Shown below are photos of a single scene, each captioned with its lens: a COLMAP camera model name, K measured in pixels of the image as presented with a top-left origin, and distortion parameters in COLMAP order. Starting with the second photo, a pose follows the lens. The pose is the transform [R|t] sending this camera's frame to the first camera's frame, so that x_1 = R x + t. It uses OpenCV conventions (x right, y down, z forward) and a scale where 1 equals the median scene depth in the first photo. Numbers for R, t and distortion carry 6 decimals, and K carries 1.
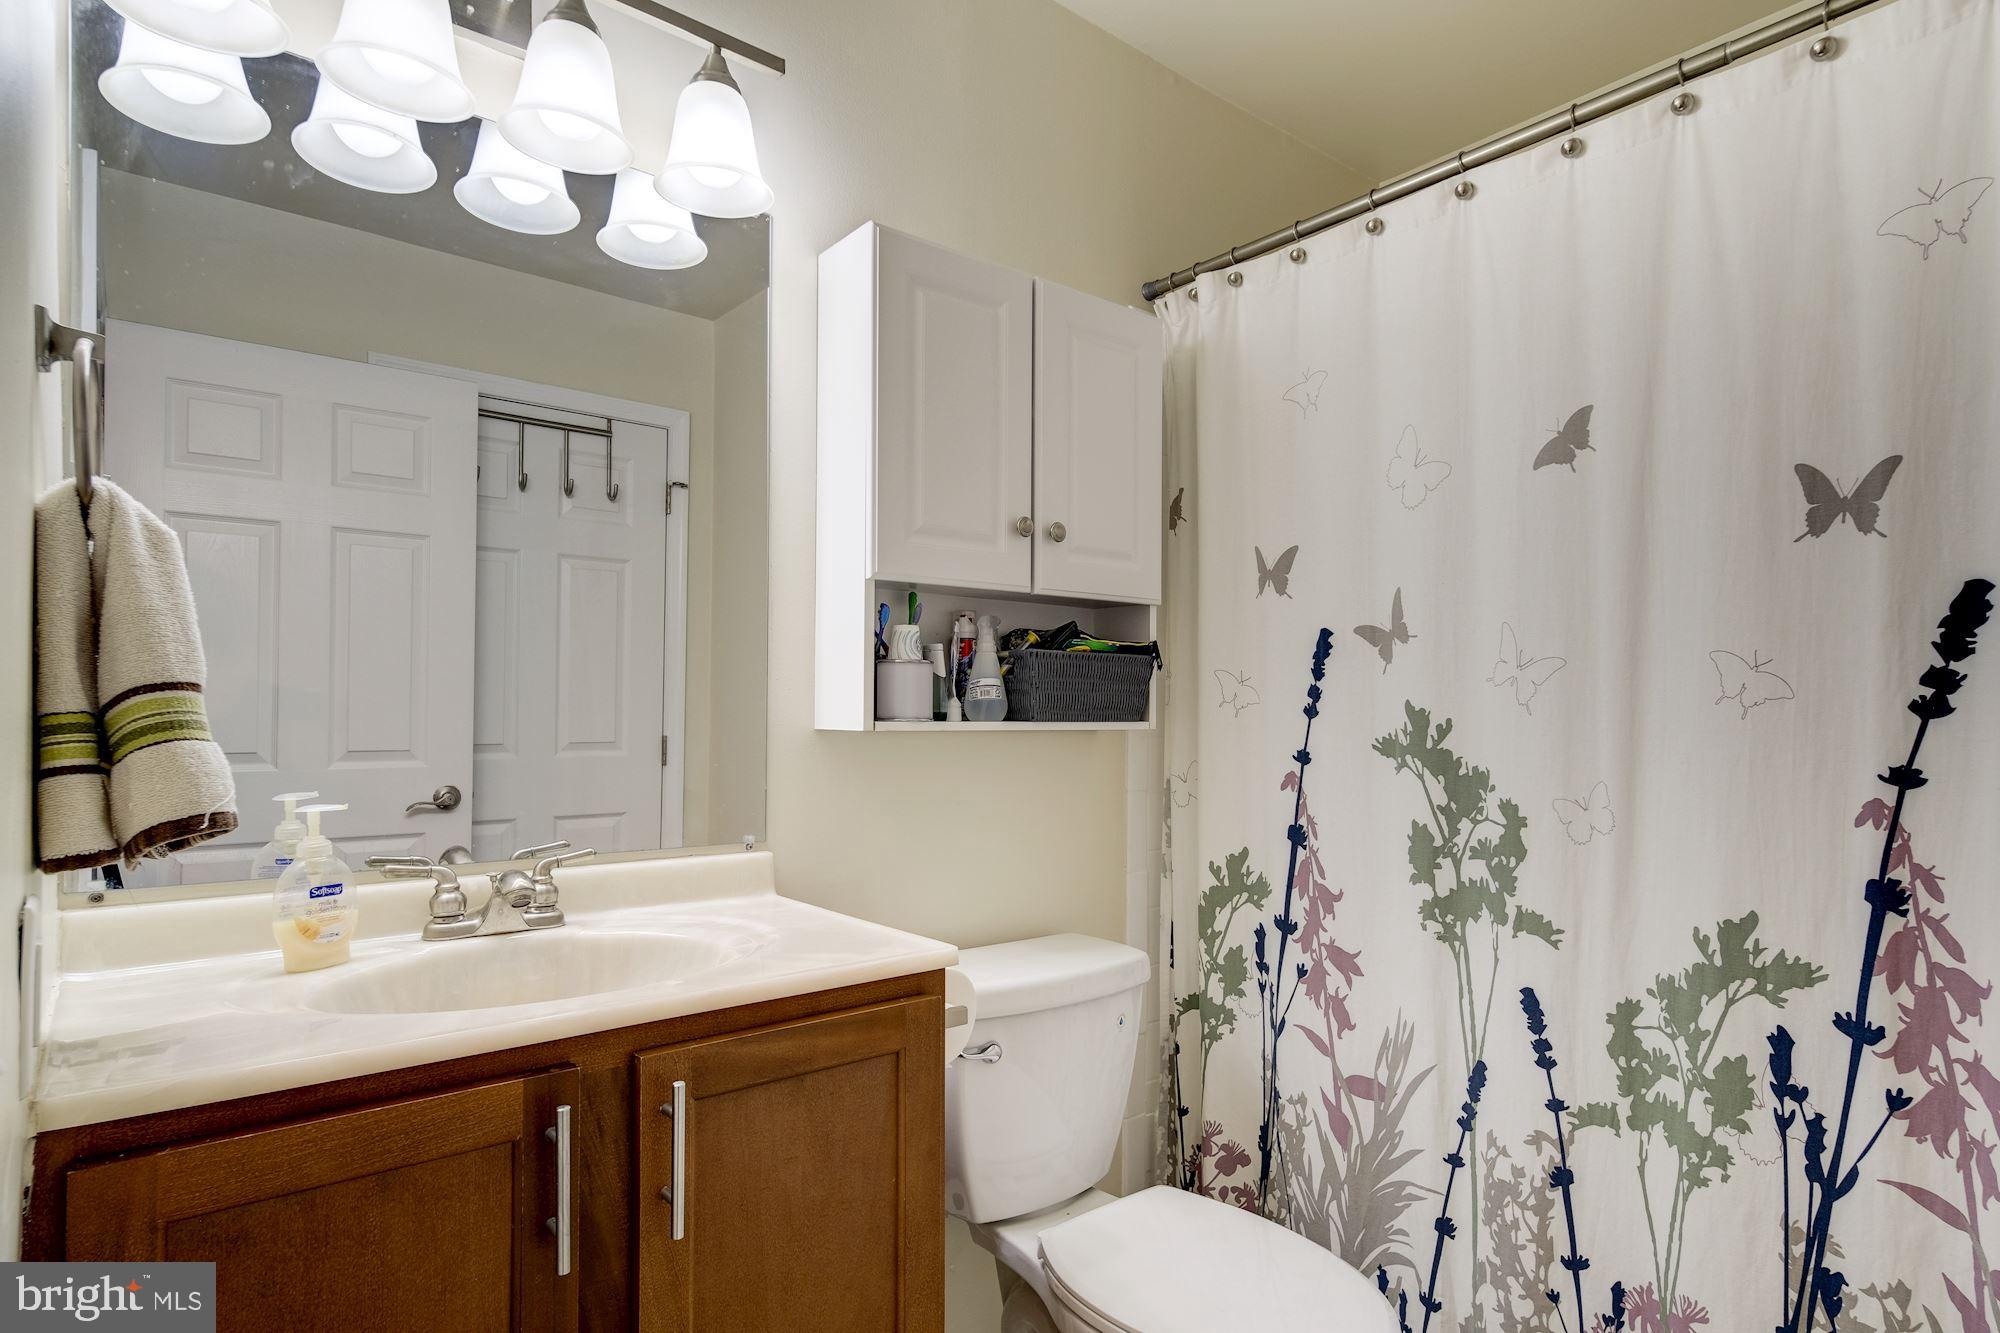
lens RADIAL K [[1077.2, 0, 997.7], [0, 1077.2, 709.1], [0, 0, 1]] dist [0.002450, 0.000759]
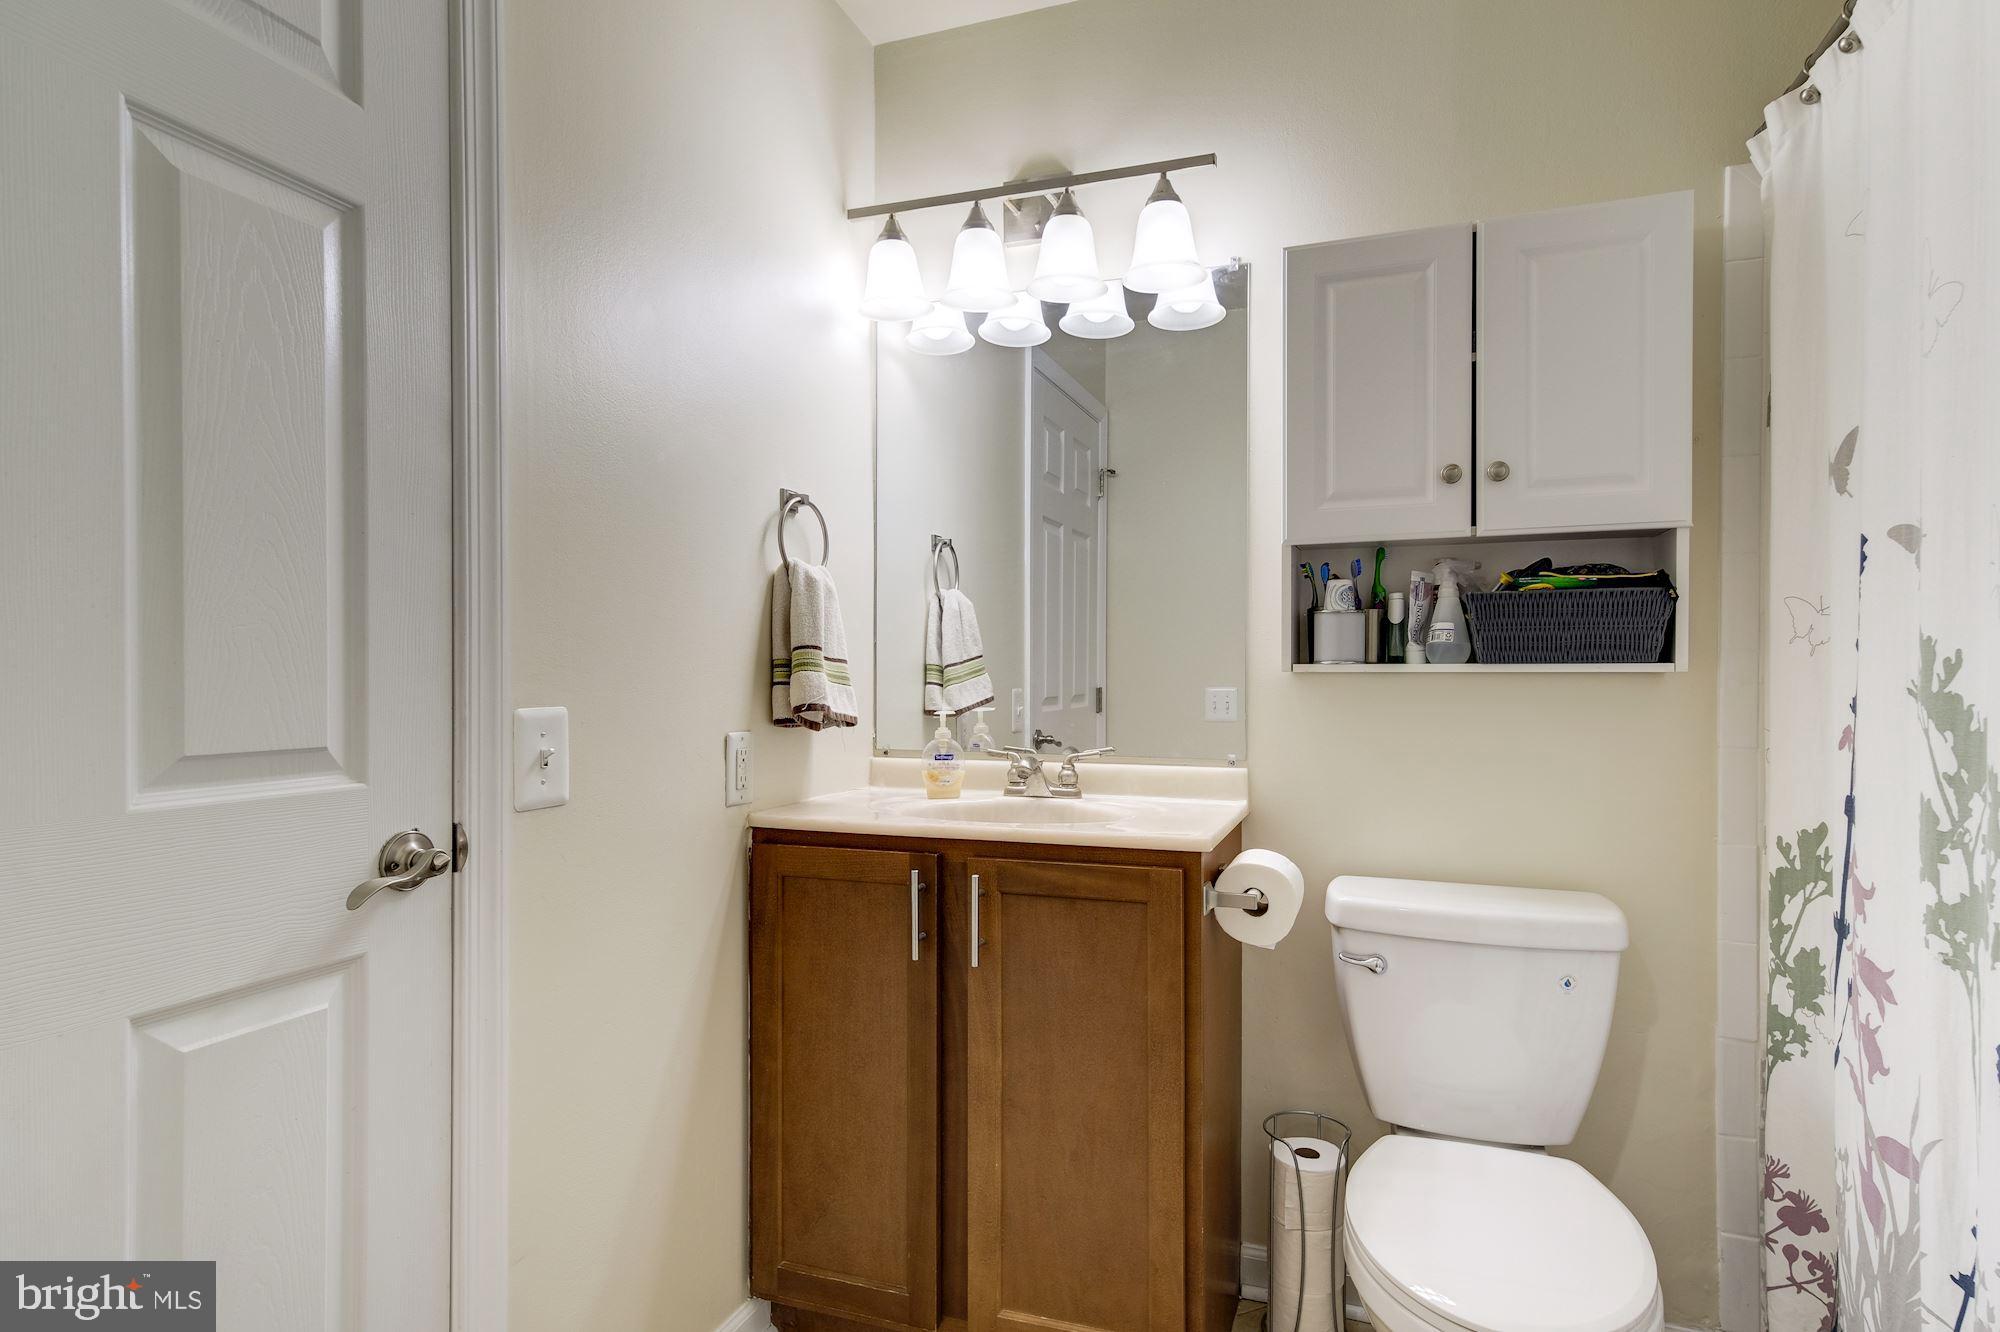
lens RADIAL K [[1067.9, 0, 1009.5], [0, 1067.9, 679.8], [0, 0, 1]] dist [0.002644, 0.000023]
pose [[0.511556, -0.000730, -0.859250, 0.695380], [0.005453, 0.999982, 0.002396, 0.023244], [0.859233, -0.005911, 0.511551, 0.118194]]
